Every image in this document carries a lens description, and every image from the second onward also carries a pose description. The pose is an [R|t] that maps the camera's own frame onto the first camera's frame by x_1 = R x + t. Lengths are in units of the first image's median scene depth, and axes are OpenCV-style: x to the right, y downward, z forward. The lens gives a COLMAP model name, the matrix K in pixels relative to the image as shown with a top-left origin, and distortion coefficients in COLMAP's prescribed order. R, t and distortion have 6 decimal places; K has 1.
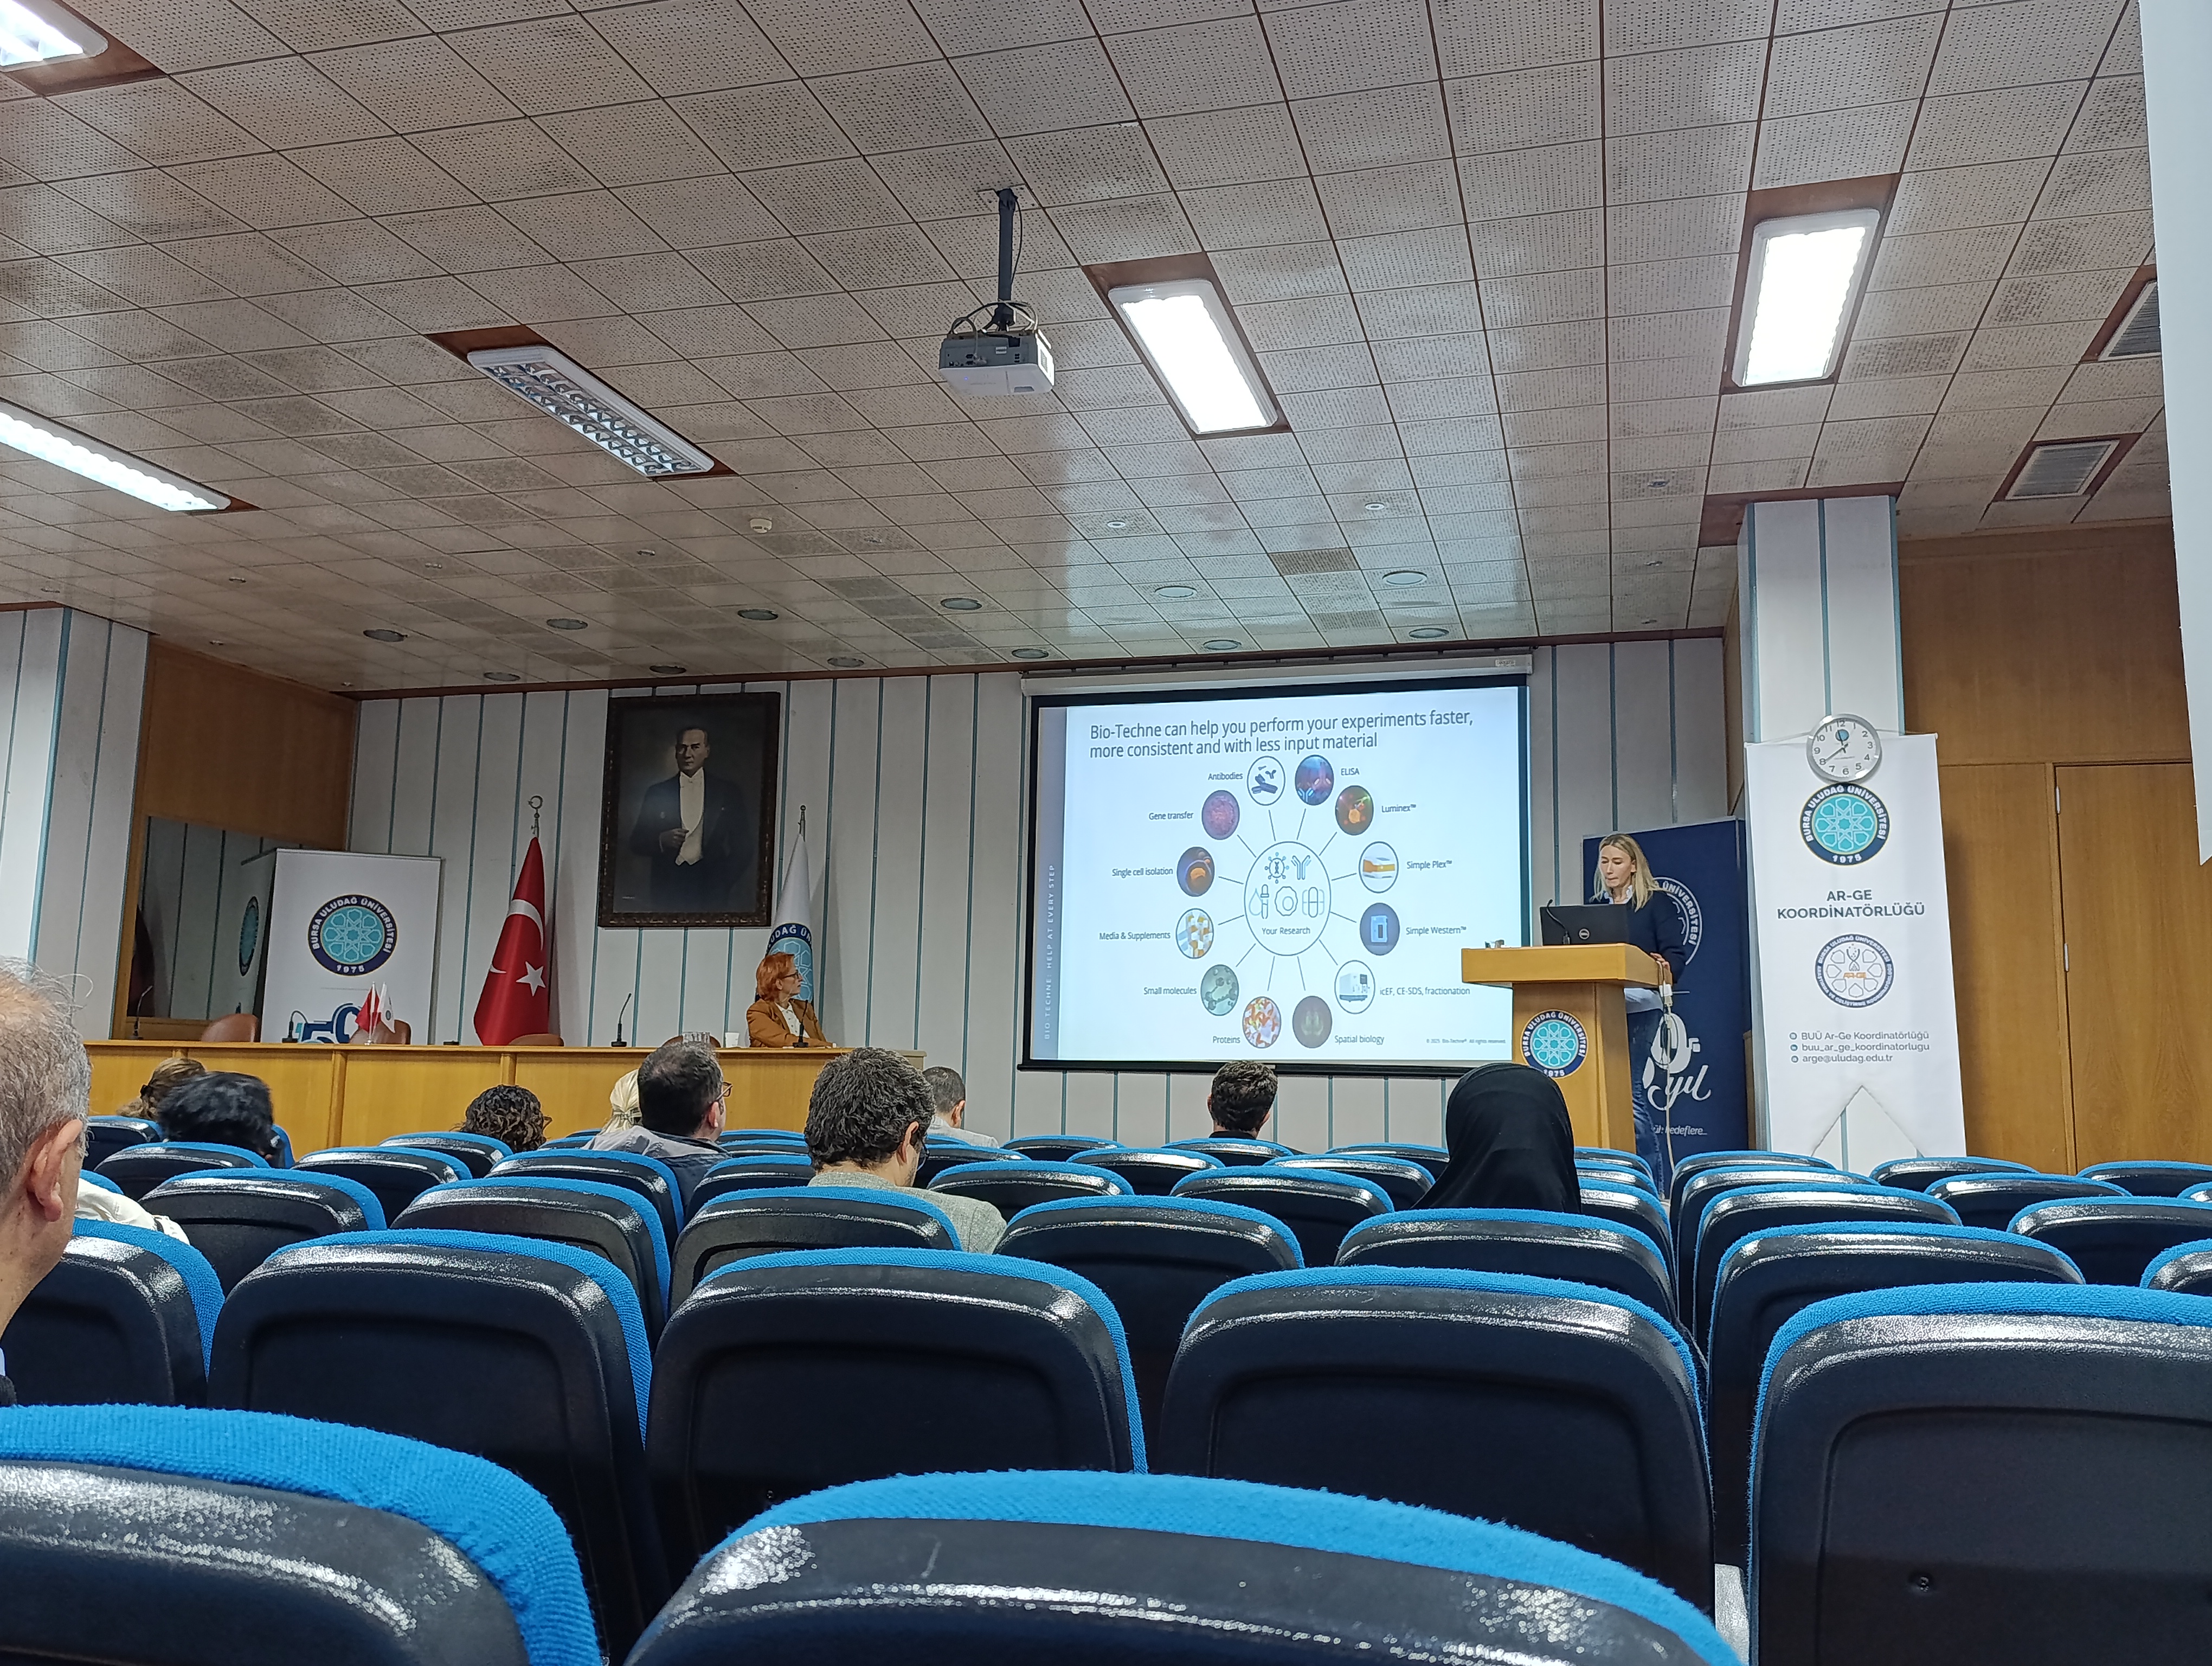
lens RADIAL K [[1814.3, 0, 1129.6], [0, 1814.3, 816.0], [0, 0, 1]] dist [0.031736, -0.032936]
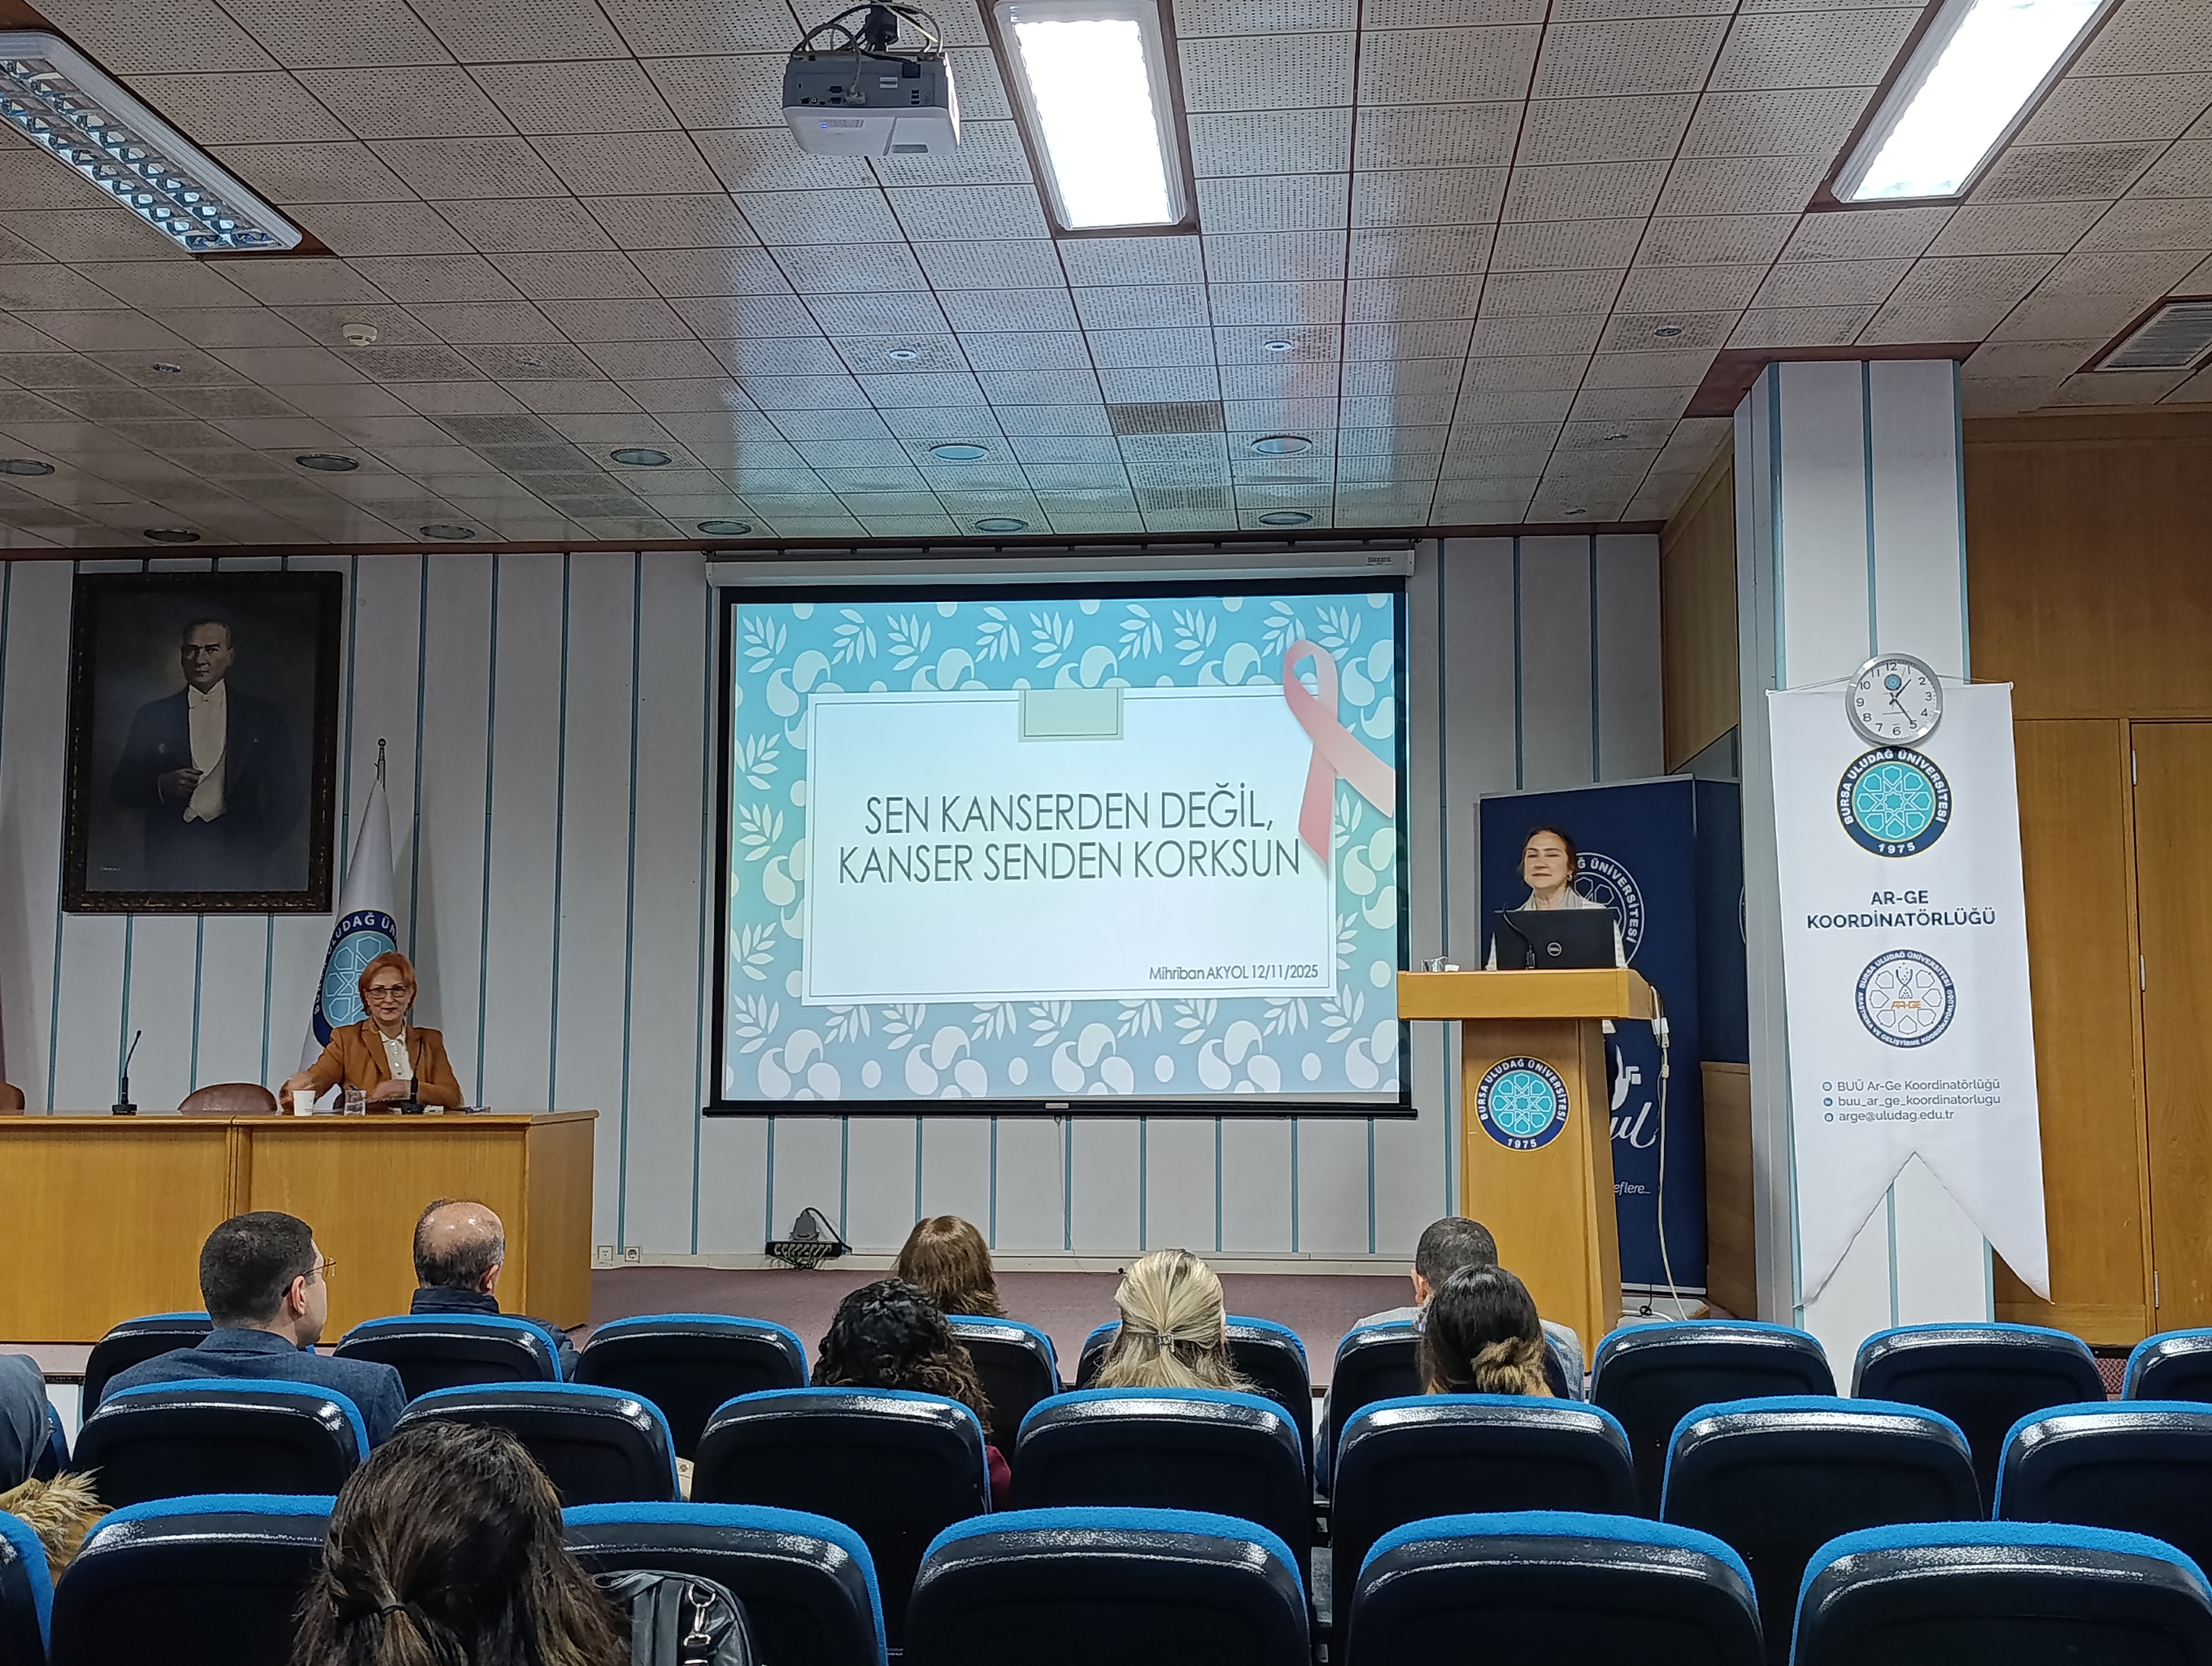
lens RADIAL K [[2264.6, 0, 1131.9], [0, 2264.6, 808.4], [0, 0, 1]] dist [0.022157, 0.000000]
pose [[0.983051, 0.003592, 0.183299, -0.083543], [-0.011584, 0.999027, 0.042547, -0.028247], [-0.182968, -0.043950, 0.982136, 0.140483]]
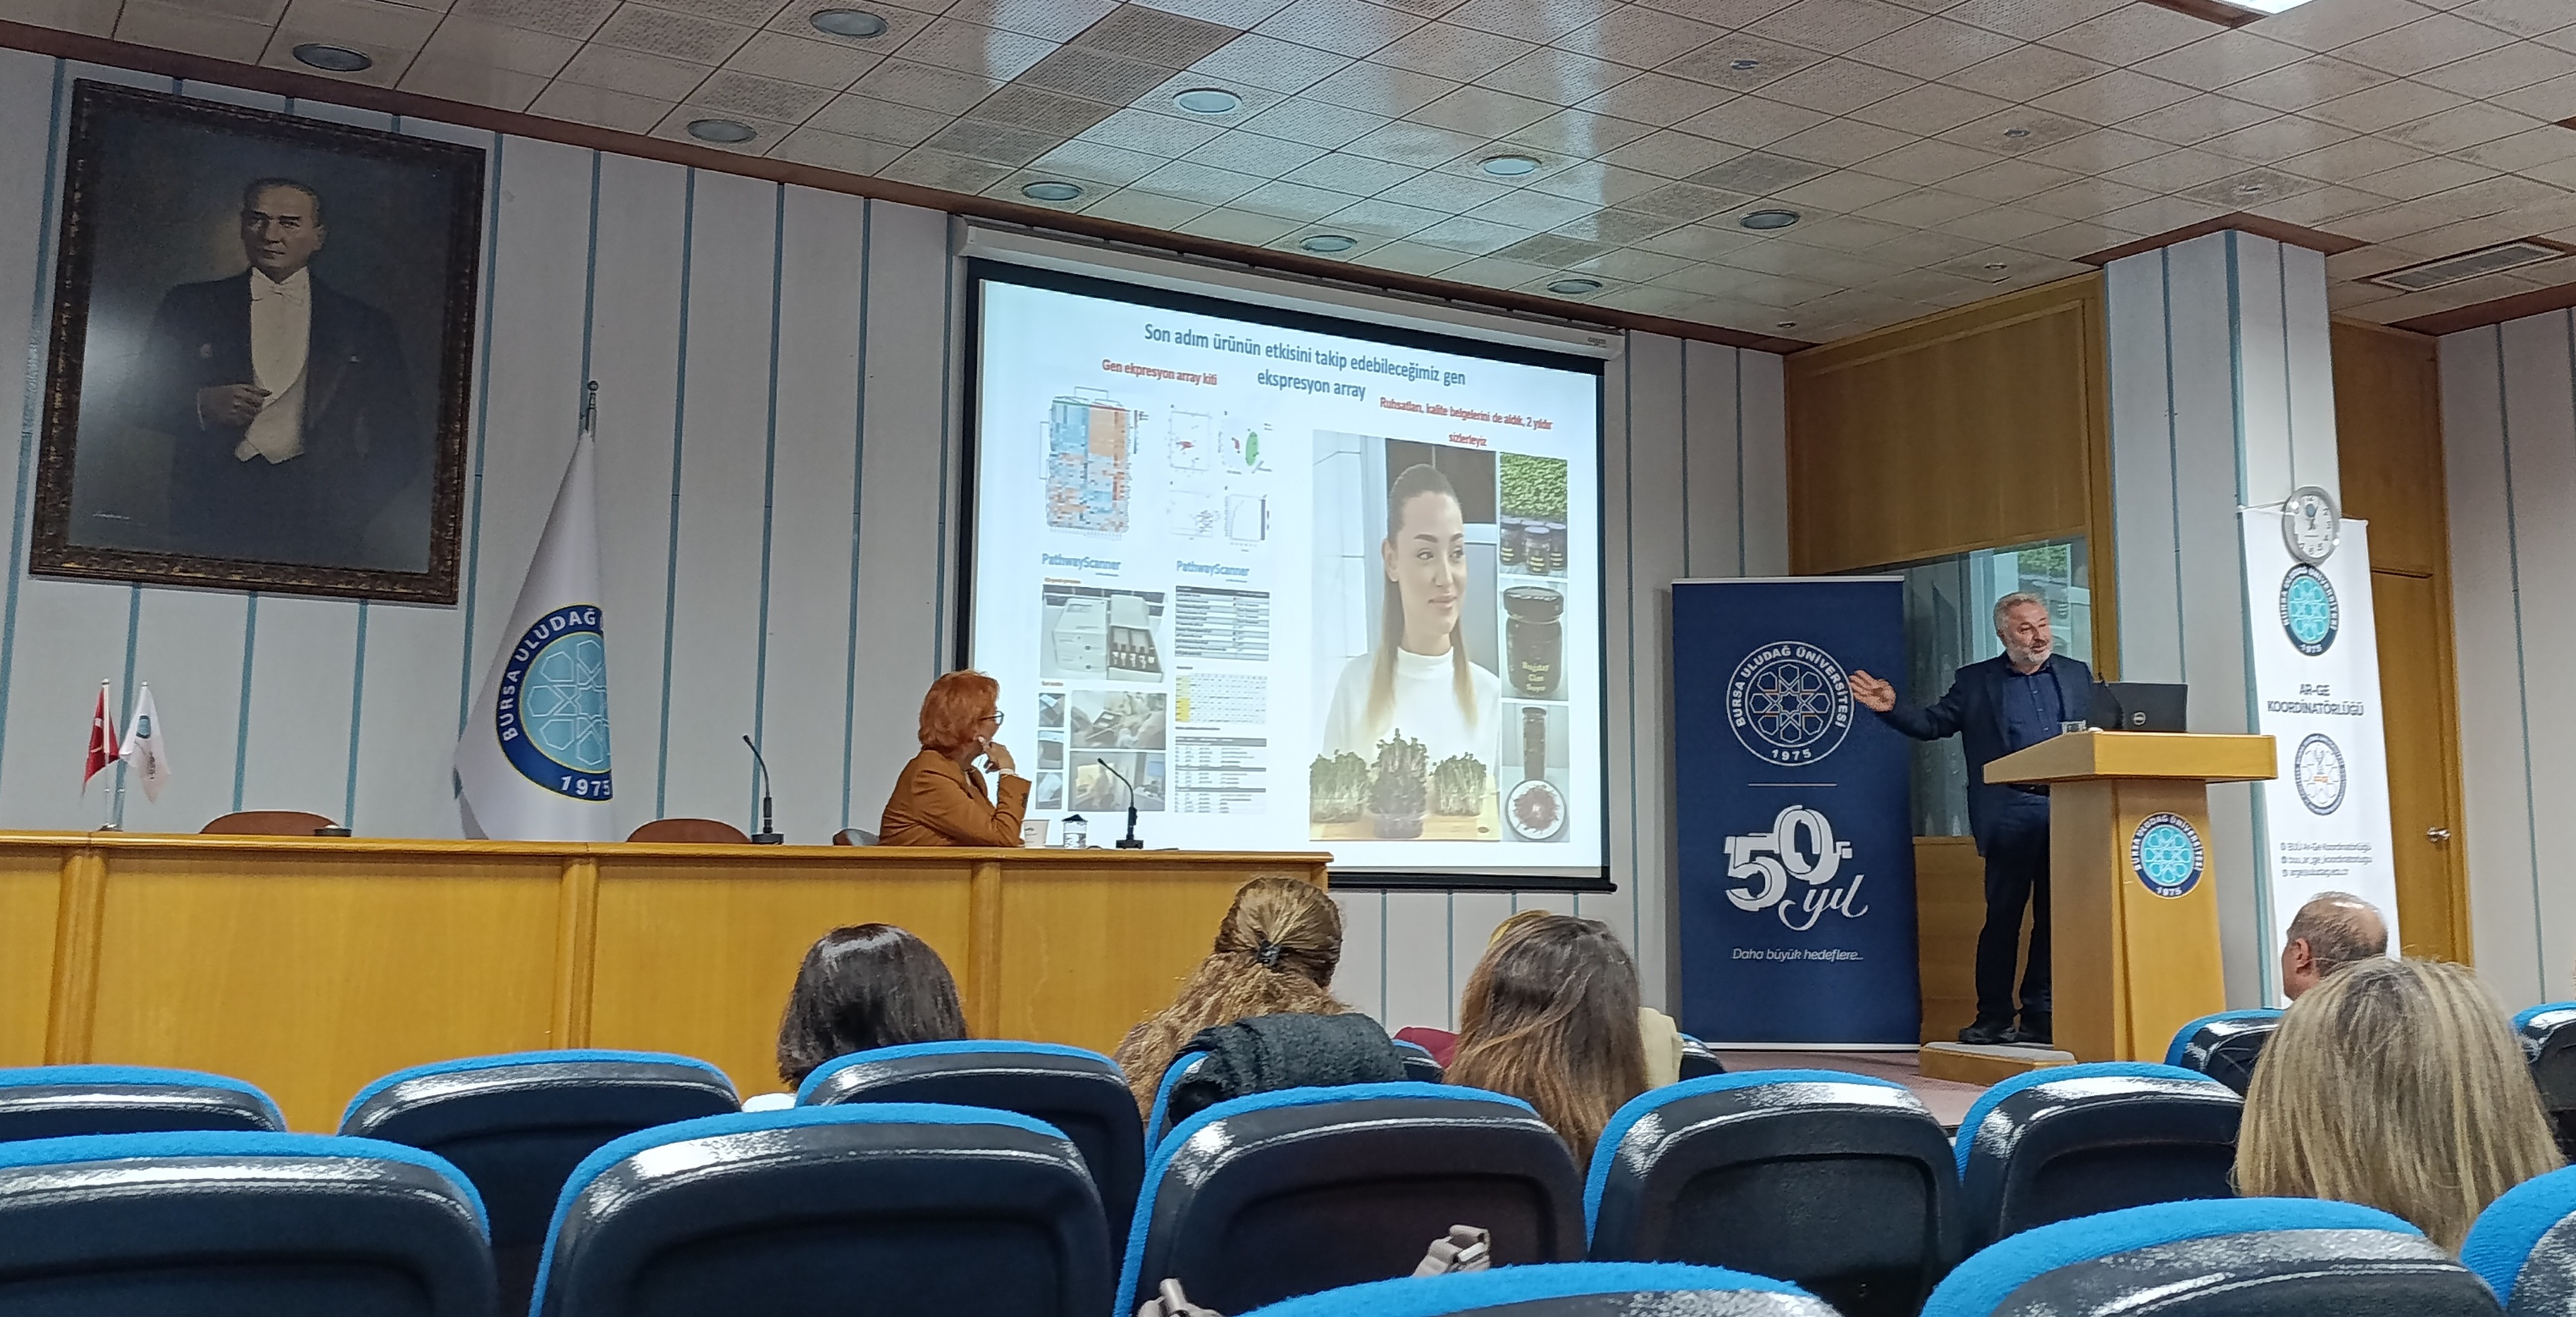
lens RADIAL K [[2357.0, 0, 1357.0], [0, 2357.0, 558.3], [0, 0, 1]] dist [0.022471, 0.000000]
pose [[0.678251, 0.095146, 0.728645, -0.757801], [-0.103578, 0.994061, -0.033390, 0.065161], [-0.727494, -0.052824, 0.684077, 0.536999]]
